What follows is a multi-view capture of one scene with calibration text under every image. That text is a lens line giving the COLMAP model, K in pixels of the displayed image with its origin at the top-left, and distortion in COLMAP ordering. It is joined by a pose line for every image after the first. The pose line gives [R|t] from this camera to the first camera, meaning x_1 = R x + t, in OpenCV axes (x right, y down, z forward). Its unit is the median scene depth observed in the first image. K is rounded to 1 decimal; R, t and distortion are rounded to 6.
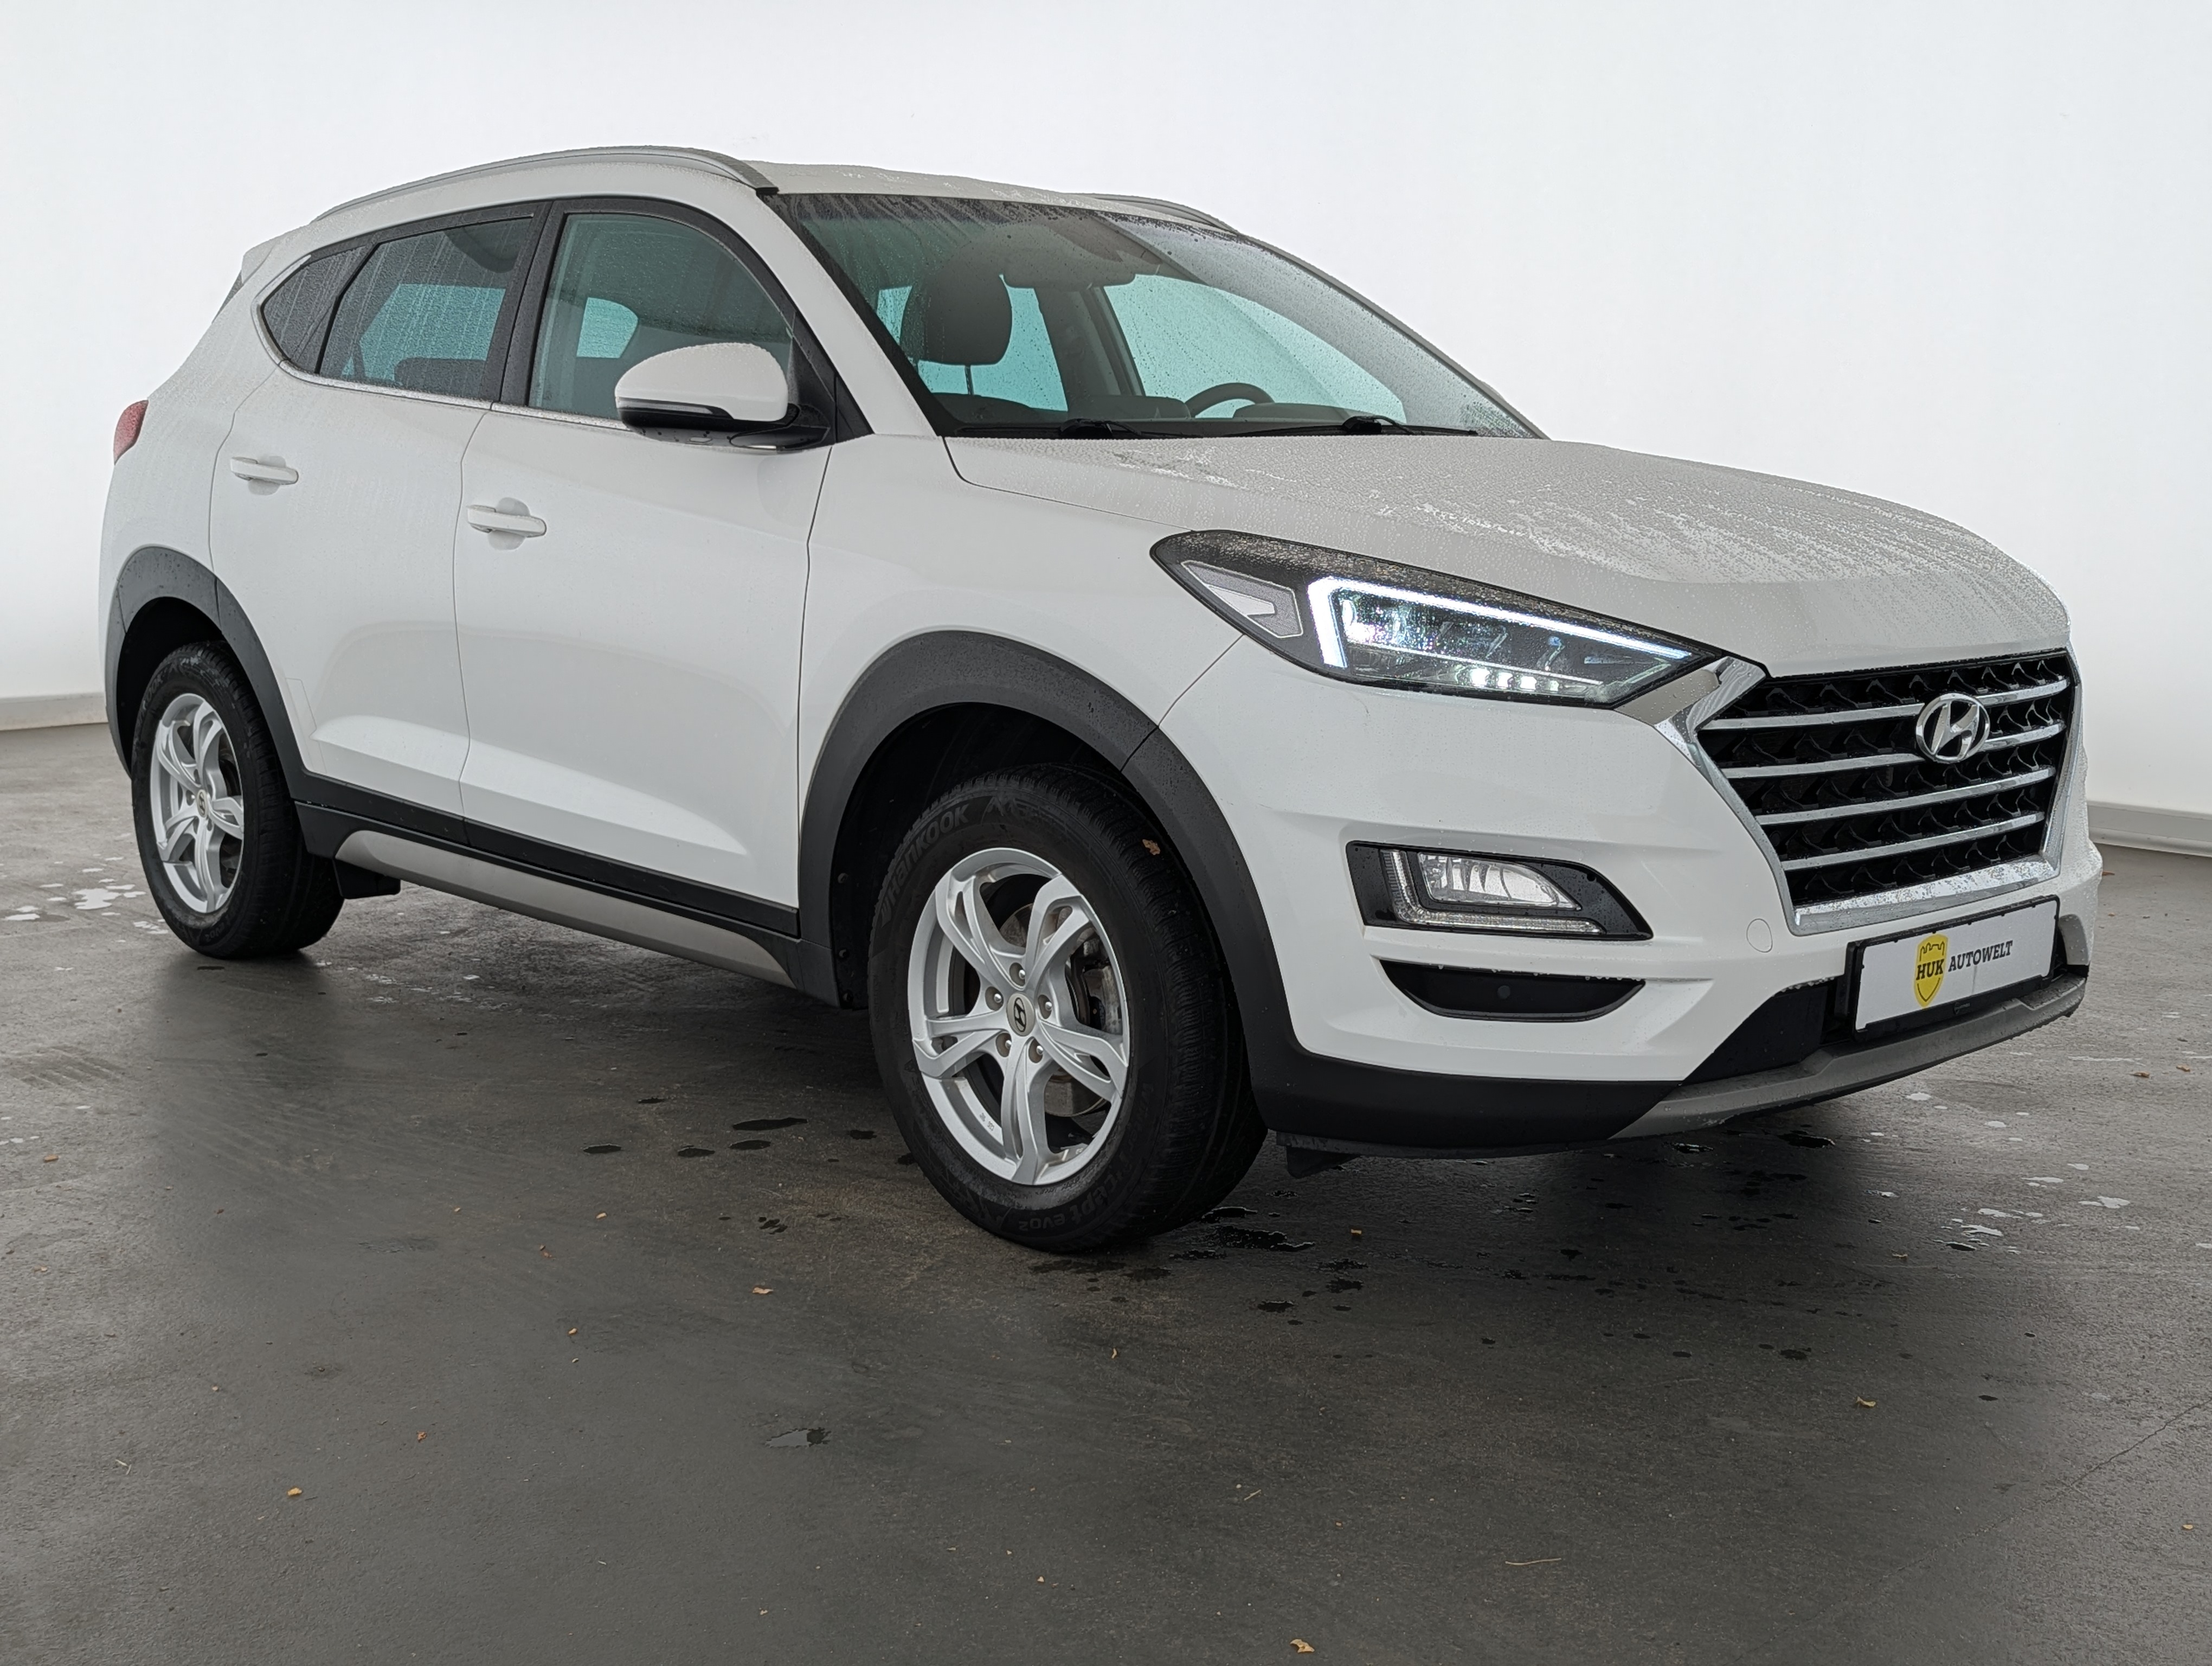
lens RADIAL K [[2064.8, 0, 1011.7], [0, 2064.8, 794.0], [0, 0, 1]] dist [0.020990, 0.000000]
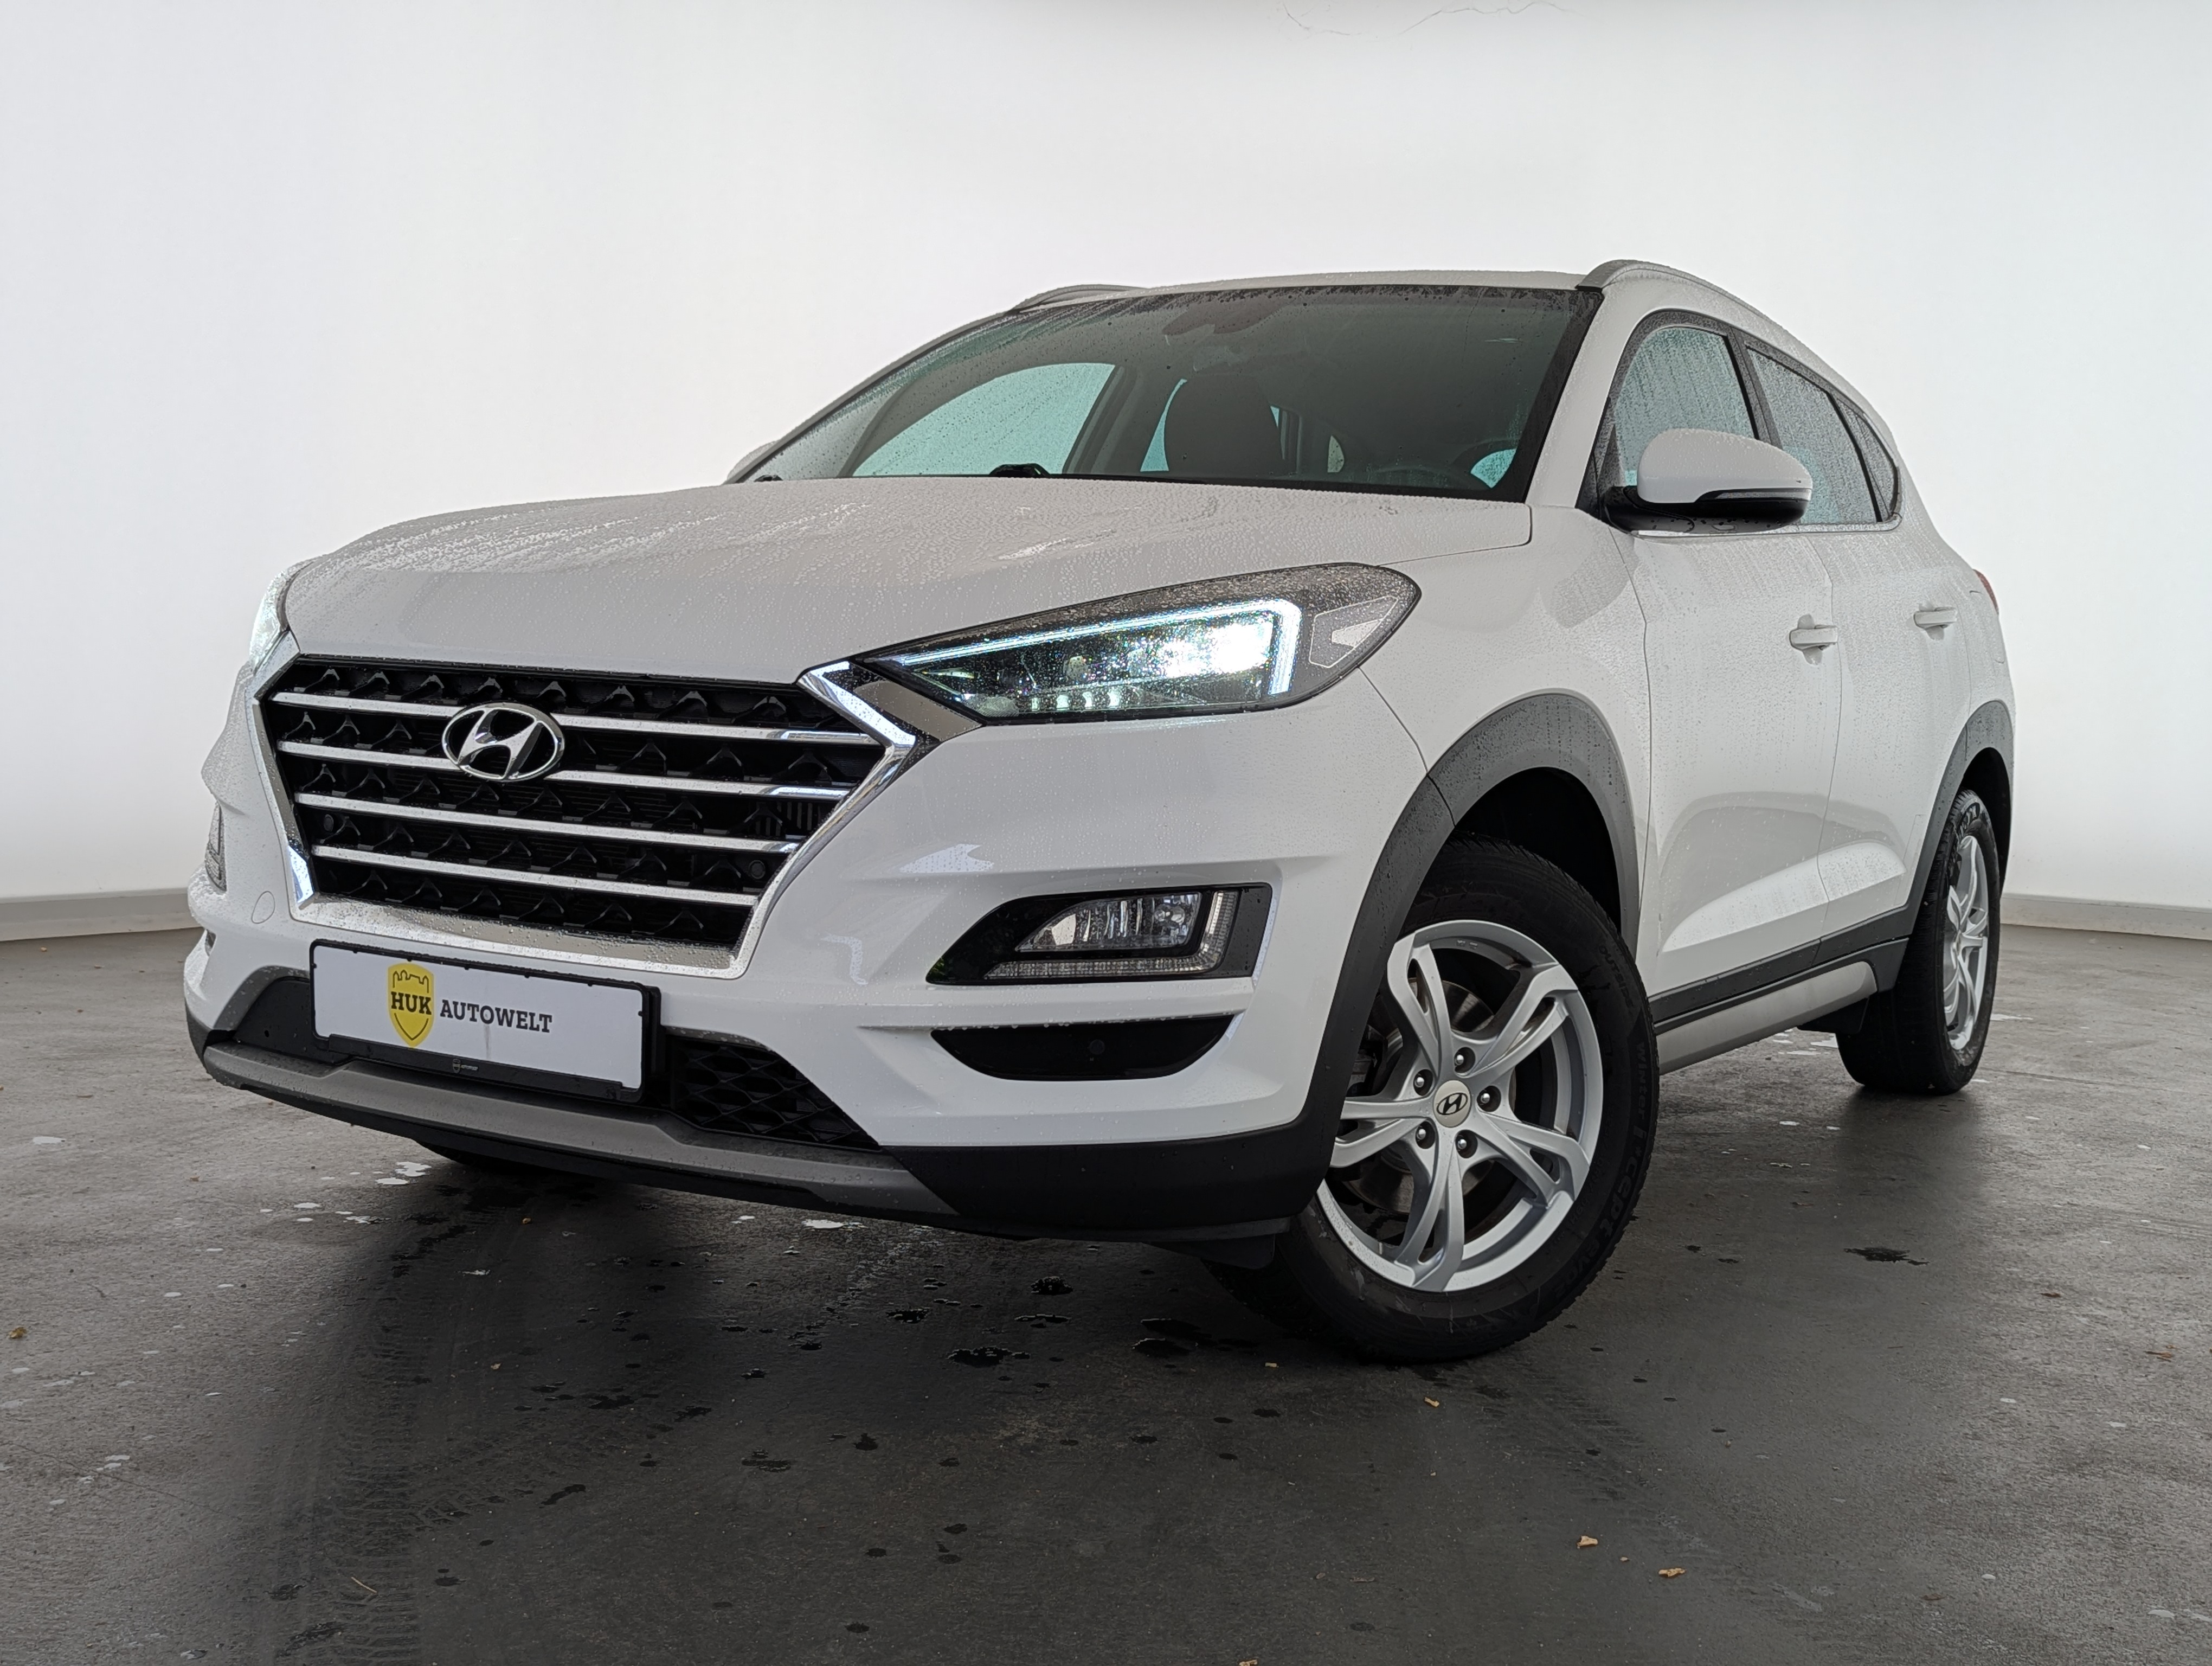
lens RADIAL K [[2064.8, 0, 1102.8], [0, 2064.8, 817.3], [0, 0, 1]] dist [0.020990, 0.000000]
pose [[0.476427, 0.113756, -0.871824, 1.436665], [-0.182366, 0.982815, 0.028580, -0.077653], [0.860093, 0.145375, 0.488985, 0.865915]]
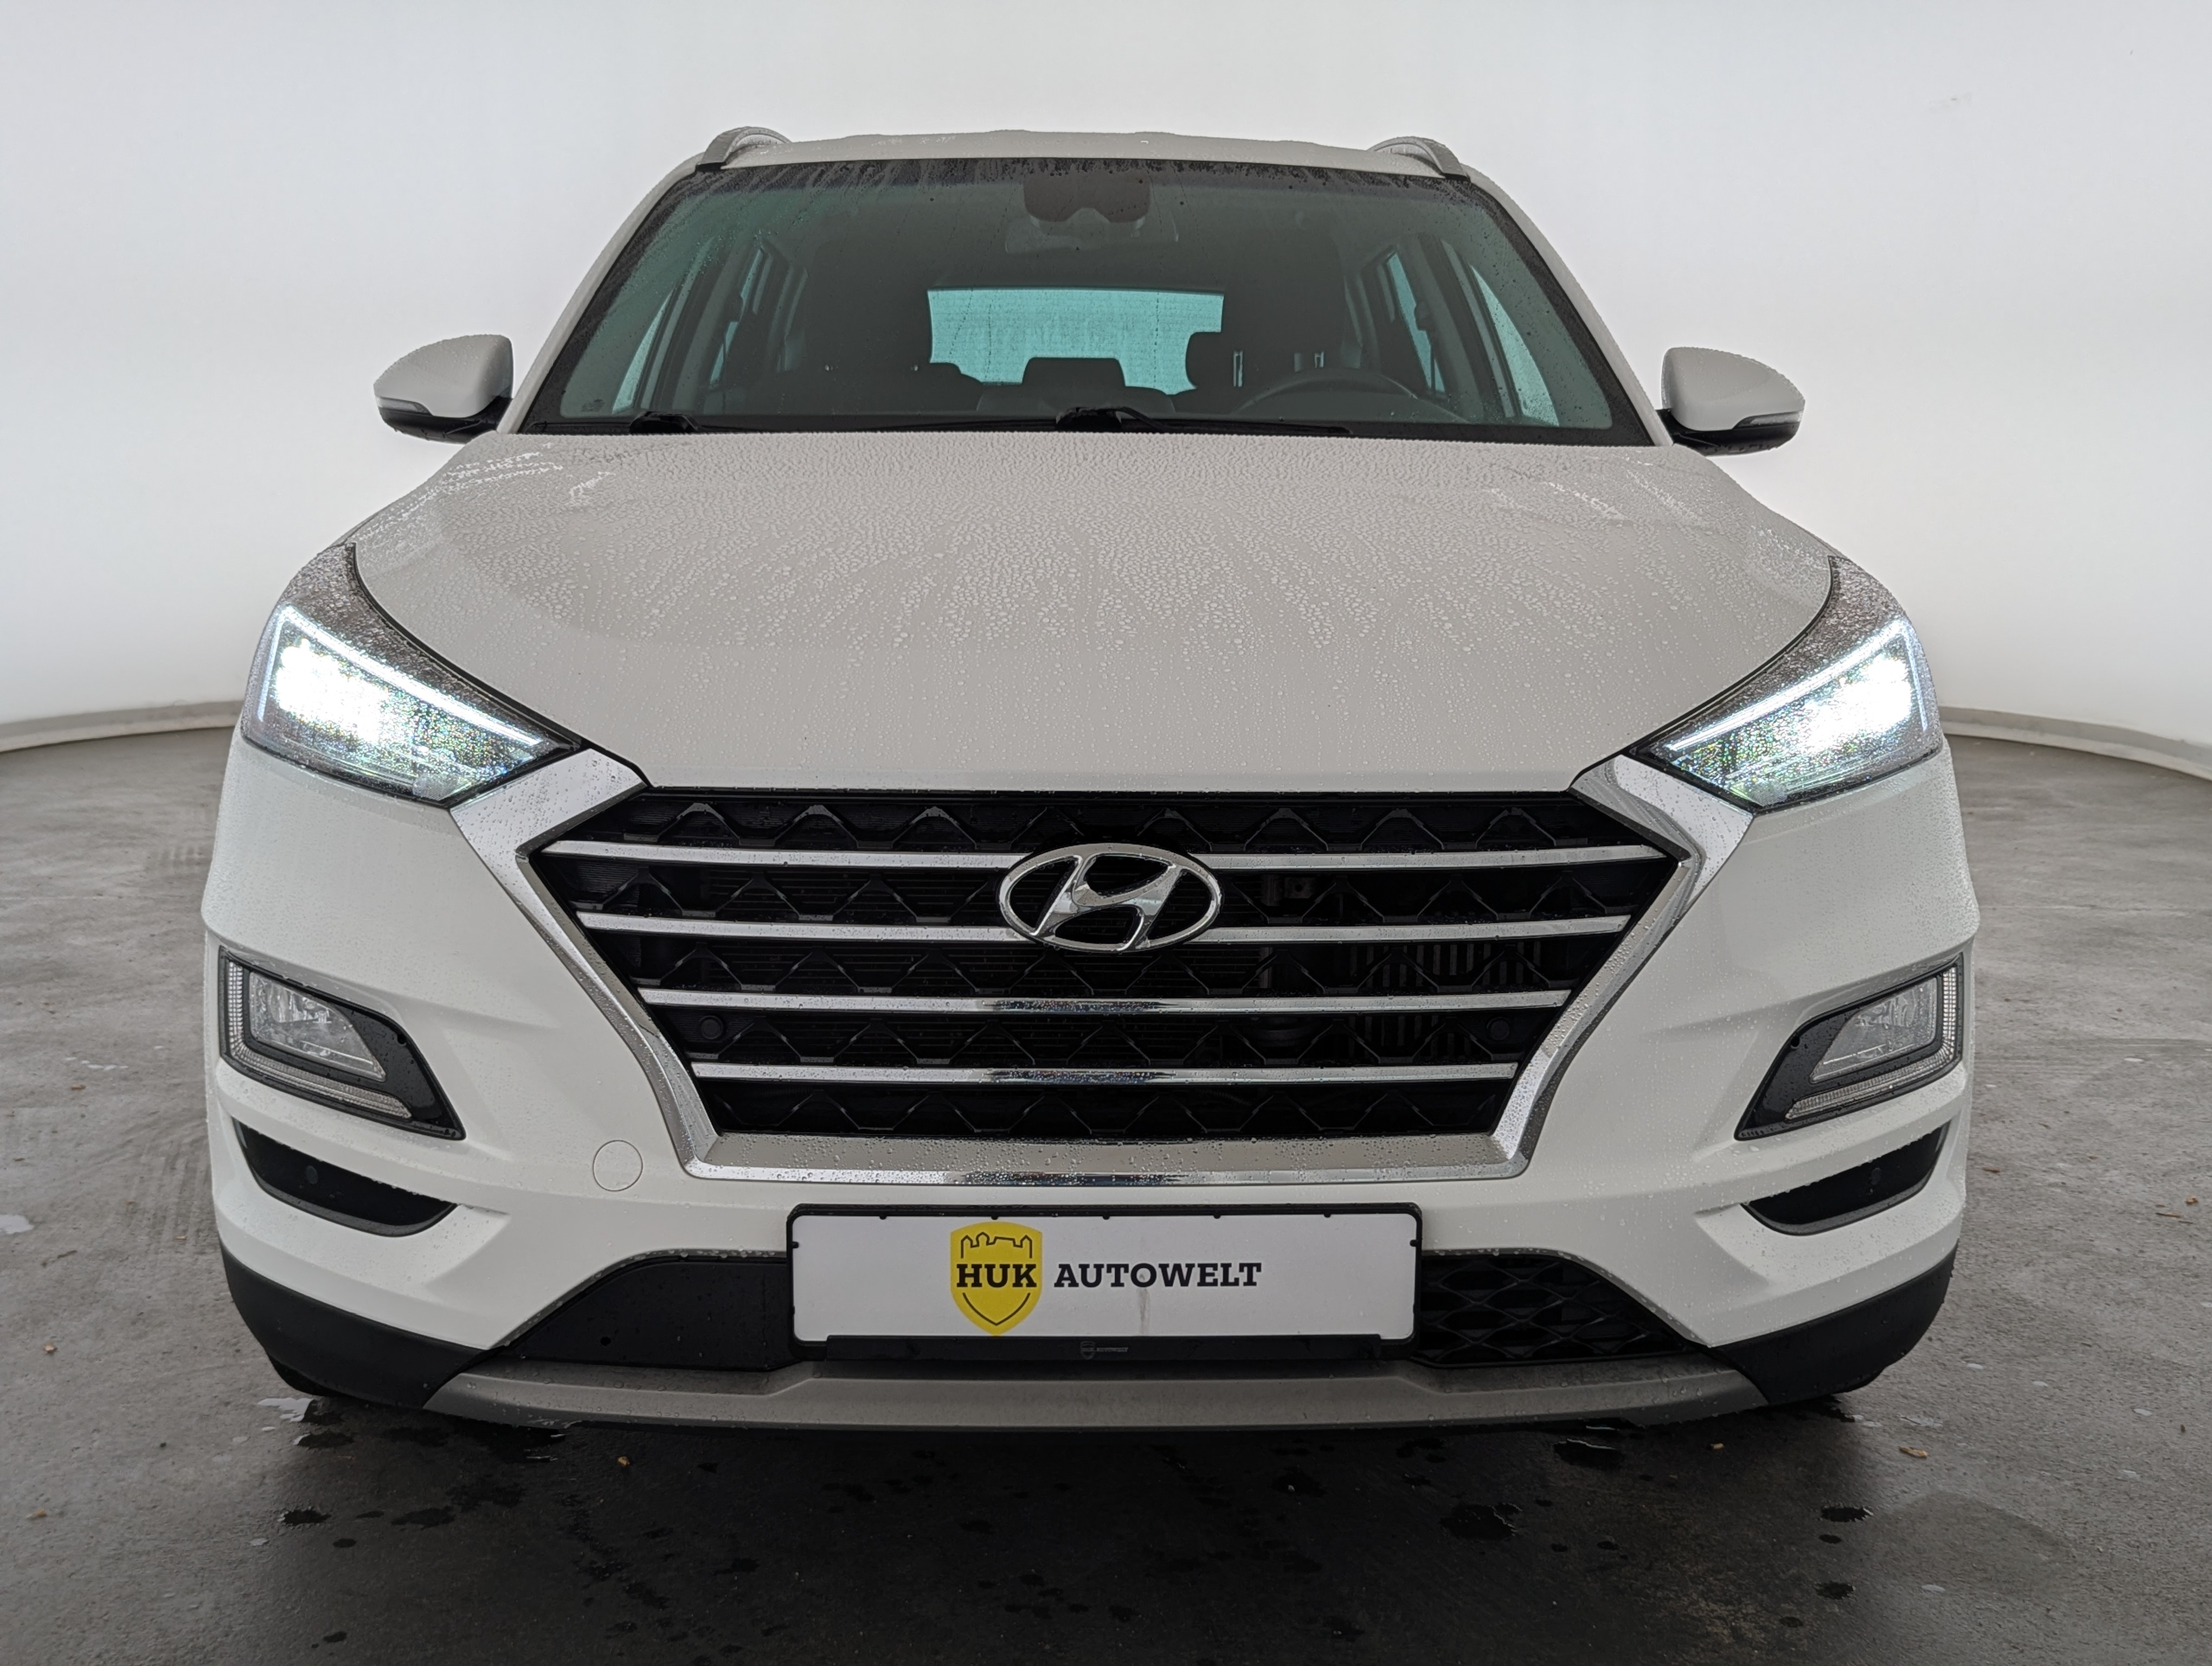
lens RADIAL K [[2064.8, 0, 1066.7], [0, 2064.8, 823.8], [0, 0, 1]] dist [0.020990, 0.000000]
pose [[0.827614, 0.100238, -0.552275, 0.847080], [-0.097897, 0.994622, 0.033820, -0.080019], [0.552695, 0.026076, 0.832975, 0.520367]]
